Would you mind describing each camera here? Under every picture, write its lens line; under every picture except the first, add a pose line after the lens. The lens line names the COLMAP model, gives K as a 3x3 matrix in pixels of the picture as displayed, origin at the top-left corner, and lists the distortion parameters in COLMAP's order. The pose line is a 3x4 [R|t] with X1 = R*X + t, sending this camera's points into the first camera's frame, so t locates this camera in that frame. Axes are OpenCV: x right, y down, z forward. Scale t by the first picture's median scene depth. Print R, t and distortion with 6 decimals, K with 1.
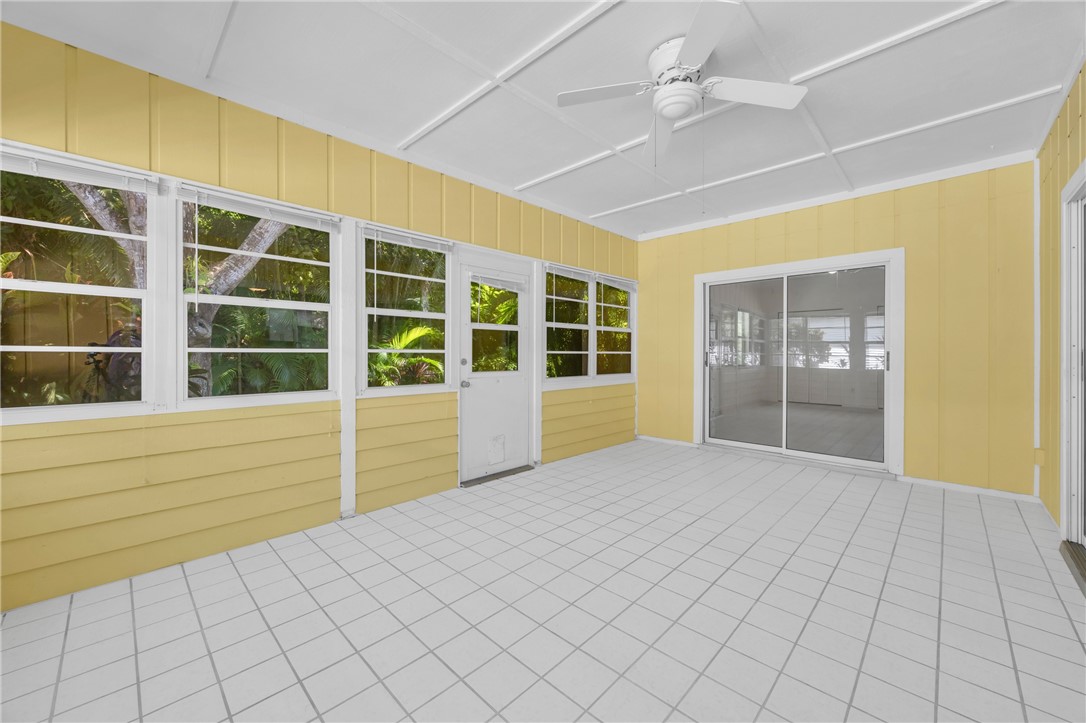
lens RADIAL K [[422.7, 0, 548.9], [0, 422.7, 360.6], [0, 0, 1]] dist [-0.006525, -0.000056]
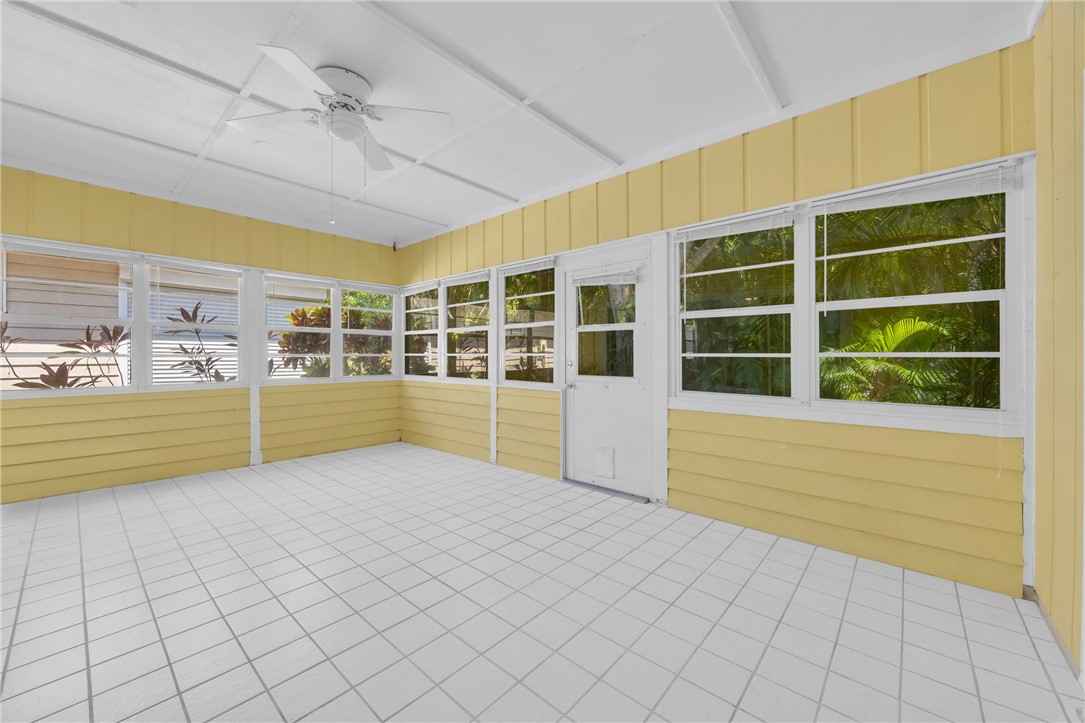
lens RADIAL K [[439.2, 0, 542.5], [0, 439.2, 361.5], [0, 0, 1]] dist [0.018564, 0.000018]
pose [[0.026210, 0.010120, -0.999605, 0.743842], [-0.019579, 0.999762, 0.009609, -0.010906], [0.999465, 0.019319, 0.026402, 0.758075]]
